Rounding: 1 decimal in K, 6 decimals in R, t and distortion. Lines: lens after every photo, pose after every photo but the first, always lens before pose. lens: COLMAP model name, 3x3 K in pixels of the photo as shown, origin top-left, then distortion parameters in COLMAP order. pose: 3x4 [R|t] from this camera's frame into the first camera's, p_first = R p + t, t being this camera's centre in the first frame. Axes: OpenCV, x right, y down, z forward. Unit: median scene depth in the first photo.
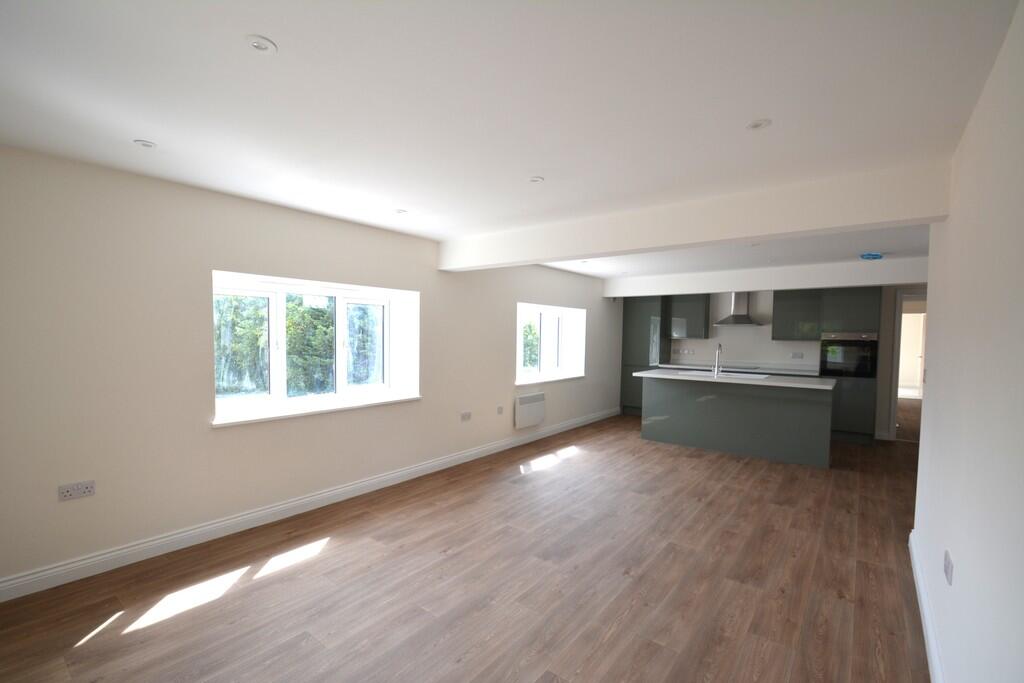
lens RADIAL K [[454.3, 0, 507.3], [0, 454.3, 356.0], [0, 0, 1]] dist [-0.000906, -0.000355]
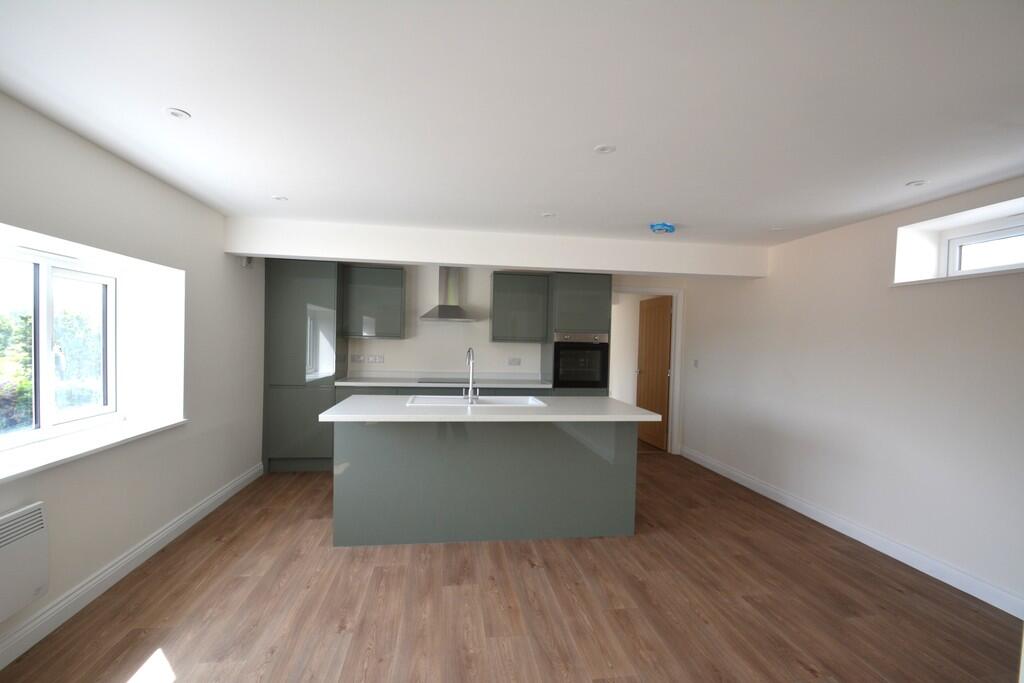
lens RADIAL K [[454.3, 0, 507.3], [0, 454.3, 356.0], [0, 0, 1]] dist [-0.000906, -0.000355]
pose [[0.693518, -0.017023, 0.720238, 0.071221], [0.017414, 0.999825, 0.006864, -0.016339], [-0.720229, 0.007782, 0.693693, 0.472765]]
